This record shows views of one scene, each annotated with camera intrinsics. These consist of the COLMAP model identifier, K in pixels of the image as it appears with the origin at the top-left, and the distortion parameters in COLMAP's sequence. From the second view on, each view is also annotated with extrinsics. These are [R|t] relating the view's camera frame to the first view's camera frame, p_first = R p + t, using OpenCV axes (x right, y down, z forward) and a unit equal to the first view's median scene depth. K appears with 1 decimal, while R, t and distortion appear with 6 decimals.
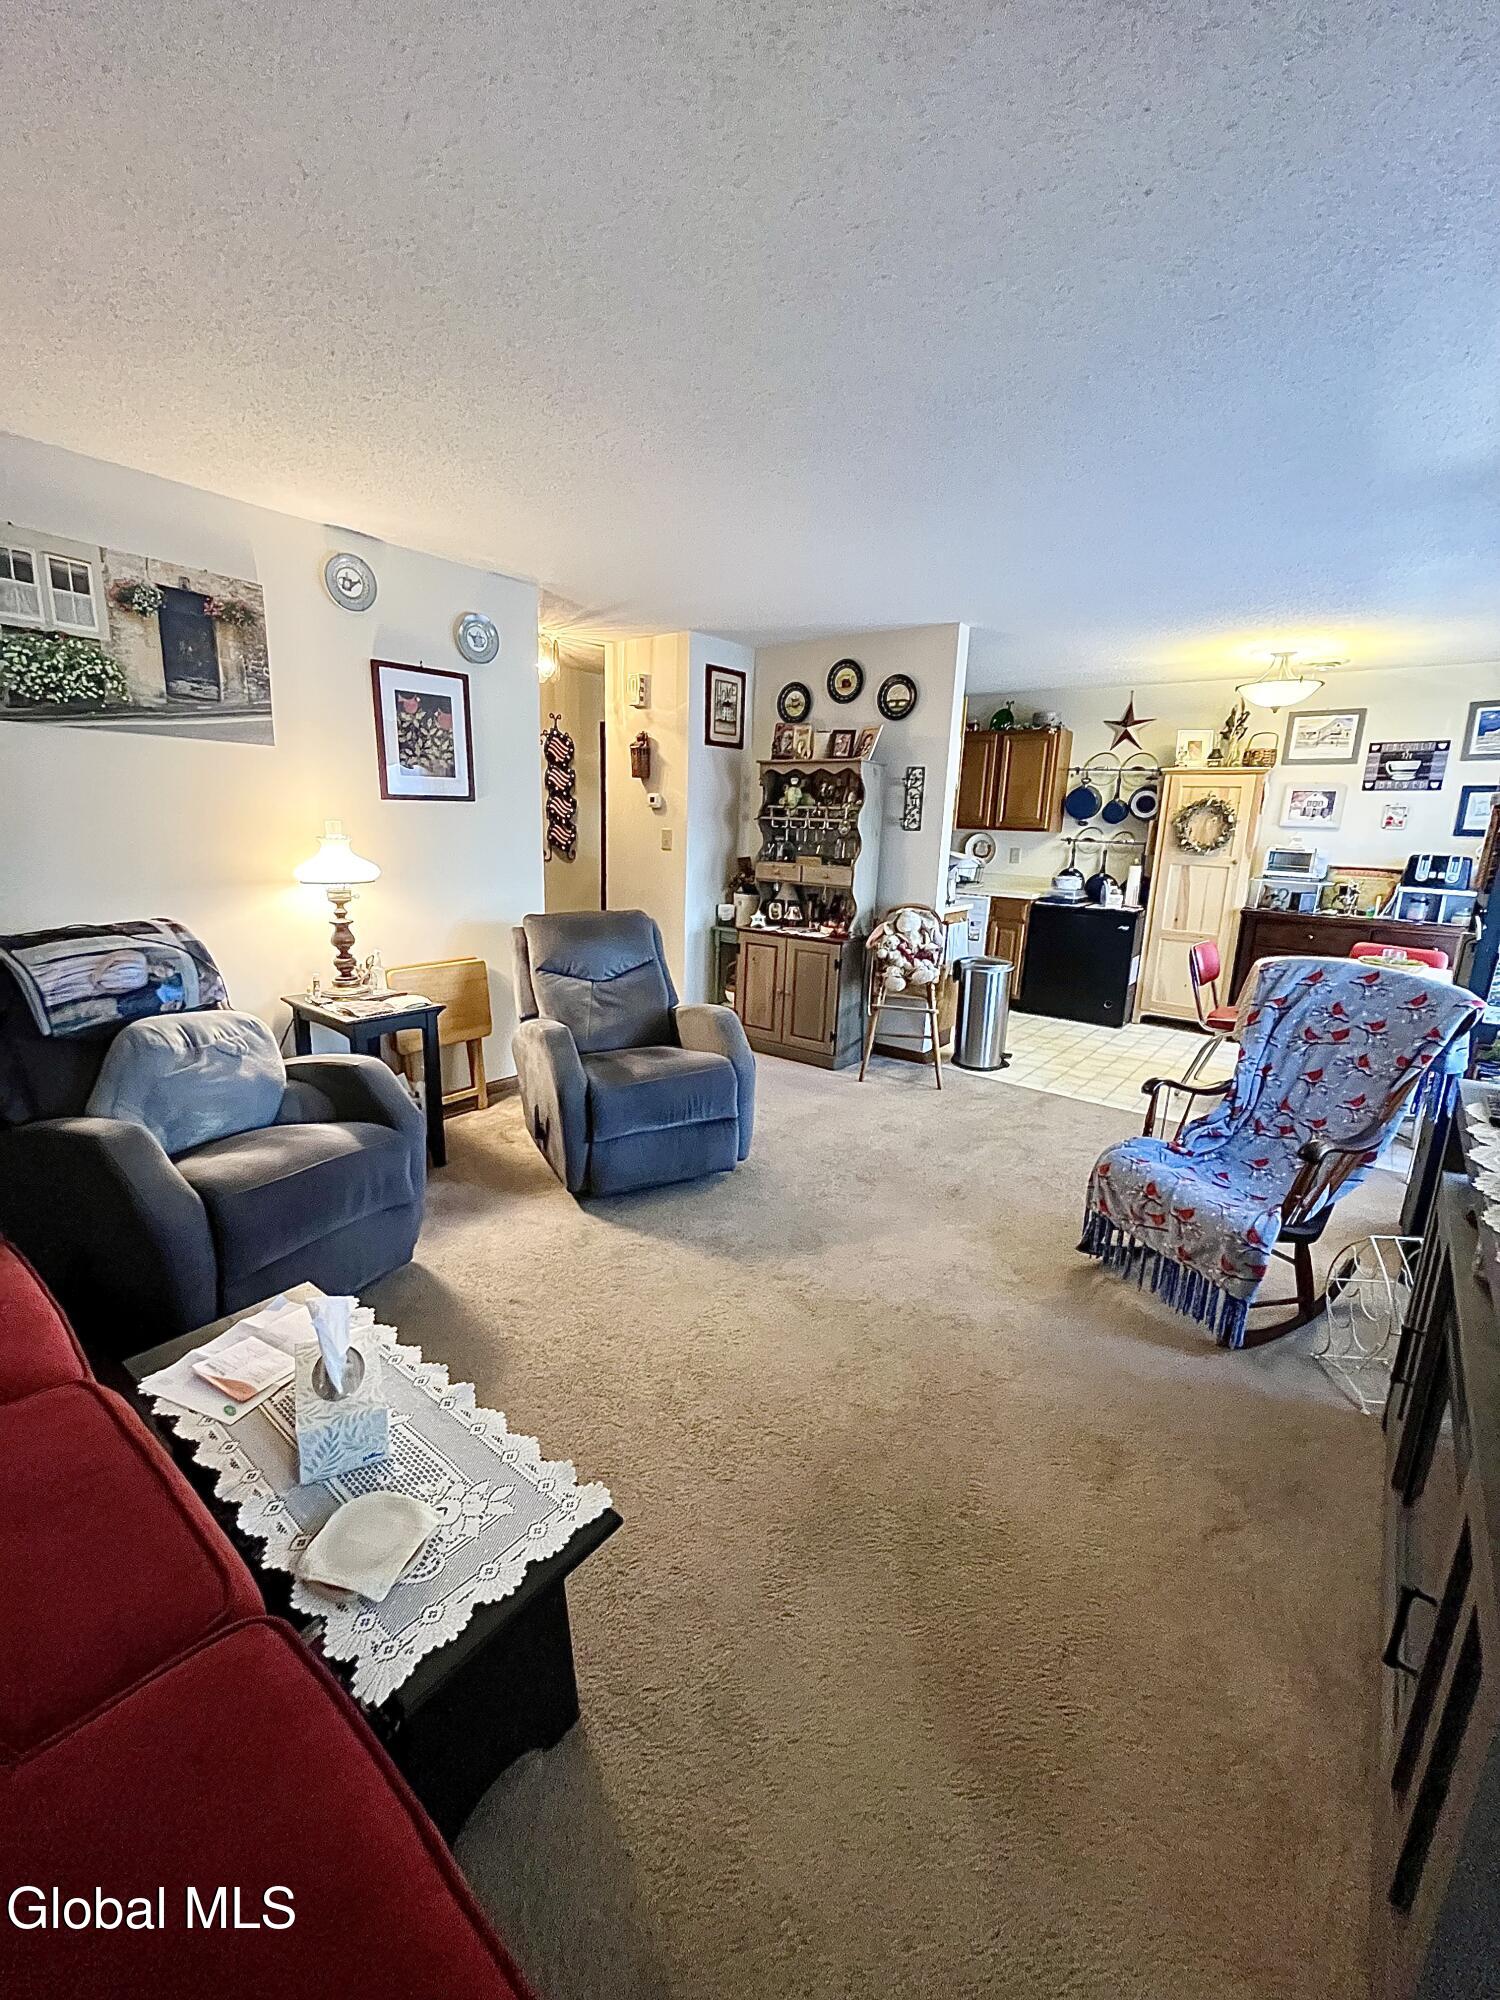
lens RADIAL K [[806.9, 0, 742.6], [0, 806.9, 999.7], [0, 0, 1]] dist [0.001081, 0.000230]
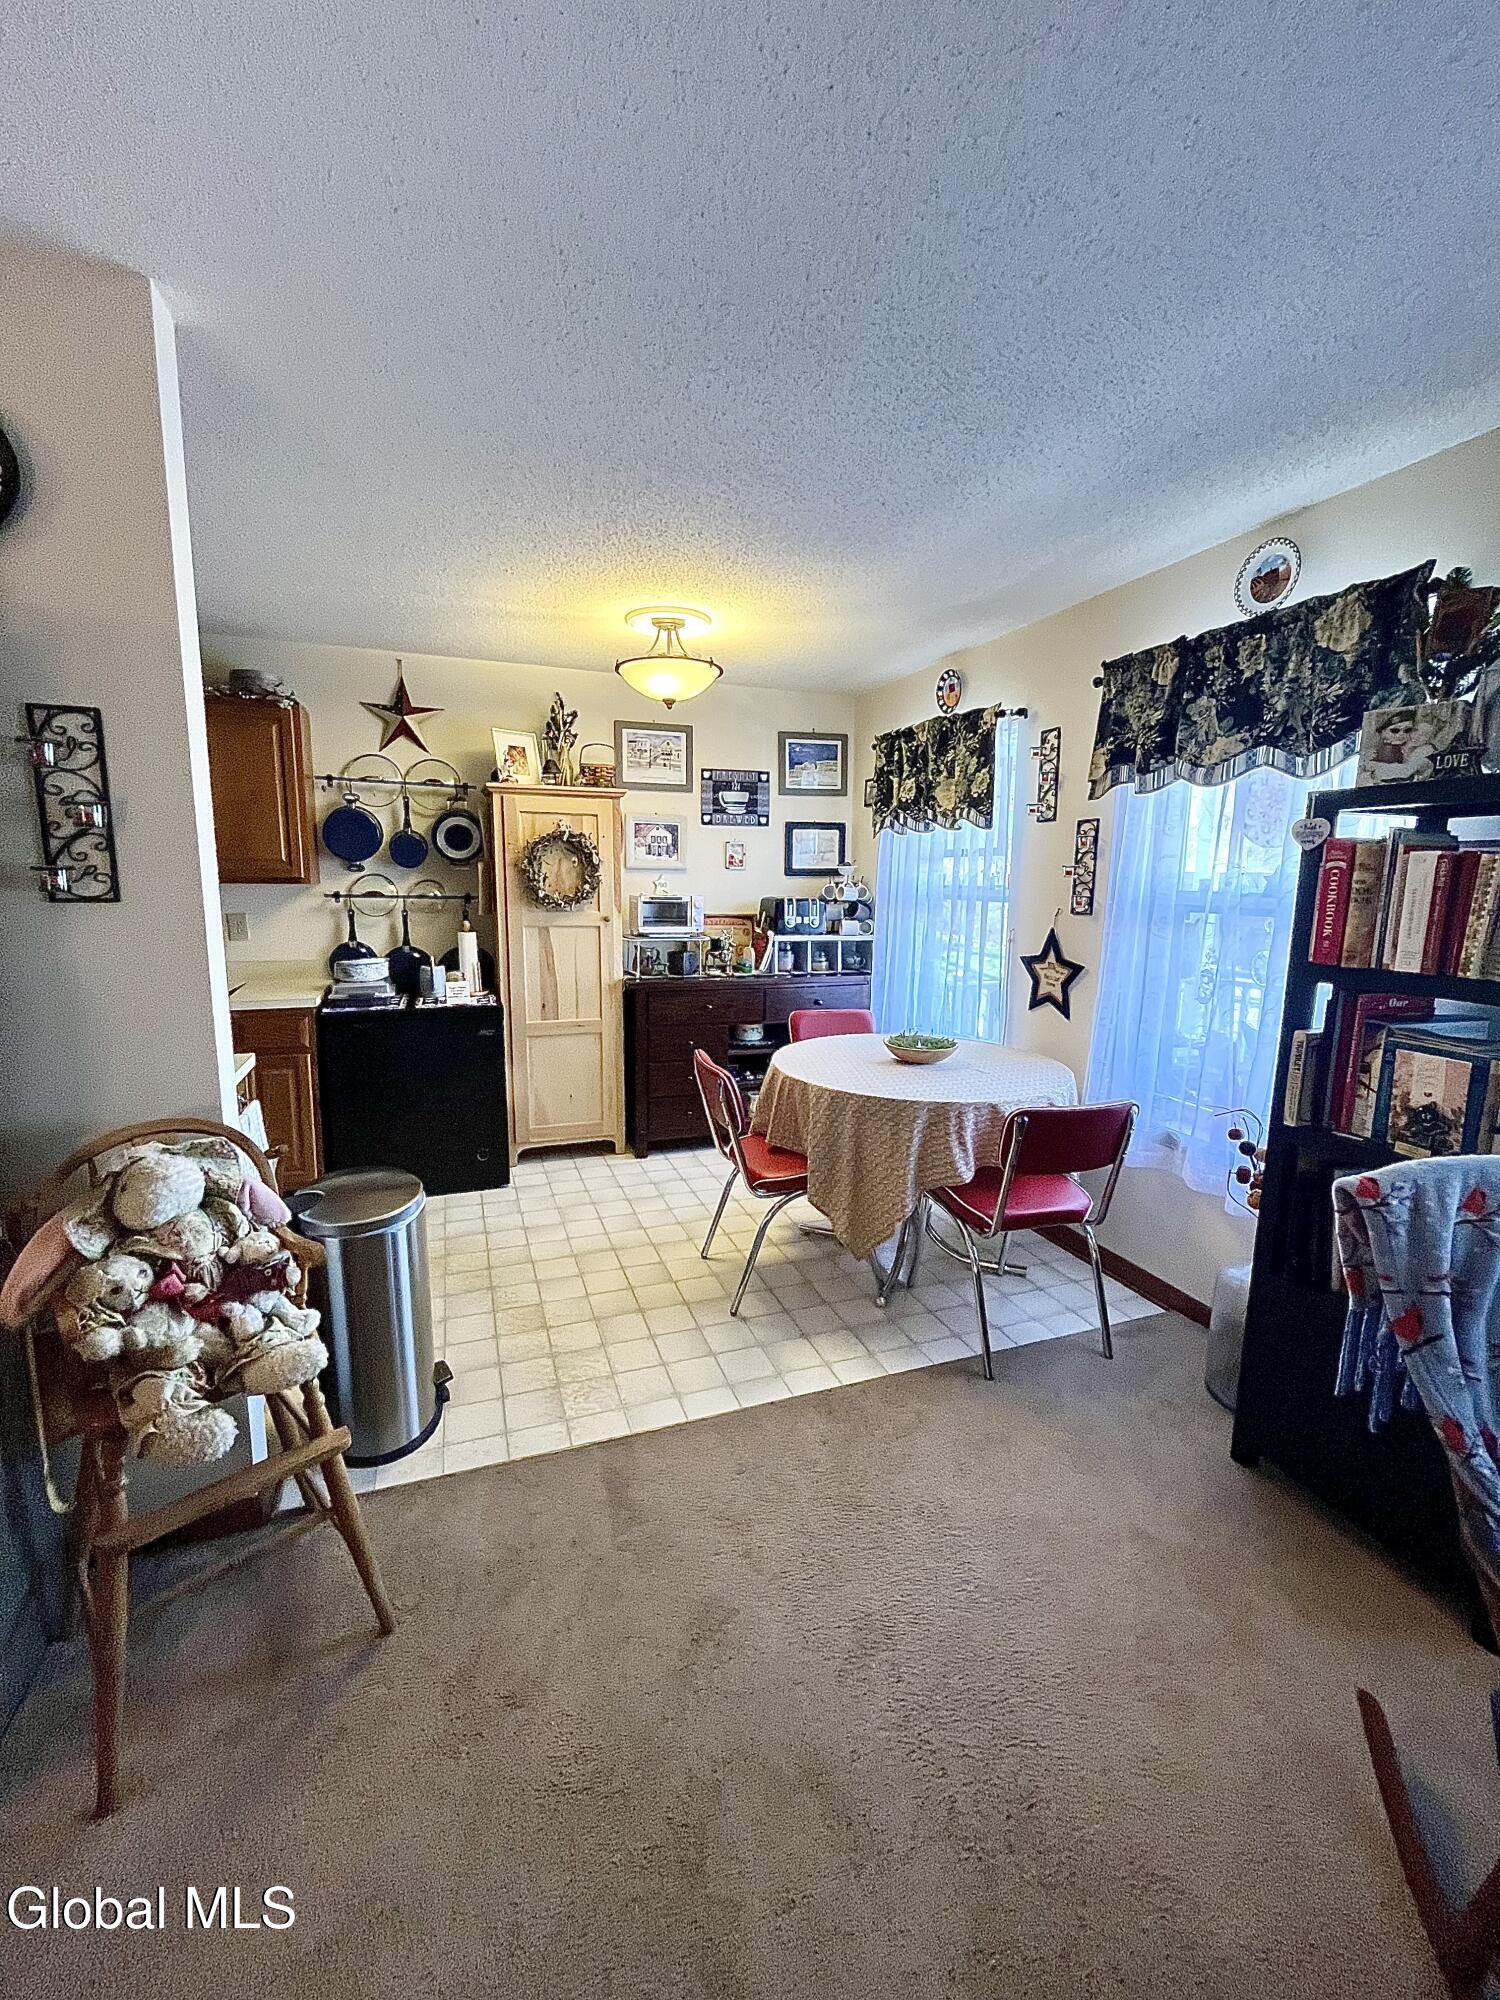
lens RADIAL K [[806.9, 0, 742.6], [0, 806.9, 999.7], [0, 0, 1]] dist [0.001081, 0.000230]
pose [[0.523187, -0.153557, 0.838270, 0.064645], [0.192607, 0.979488, 0.059215, -0.130956], [-0.830168, 0.130476, 0.542031, 0.571406]]
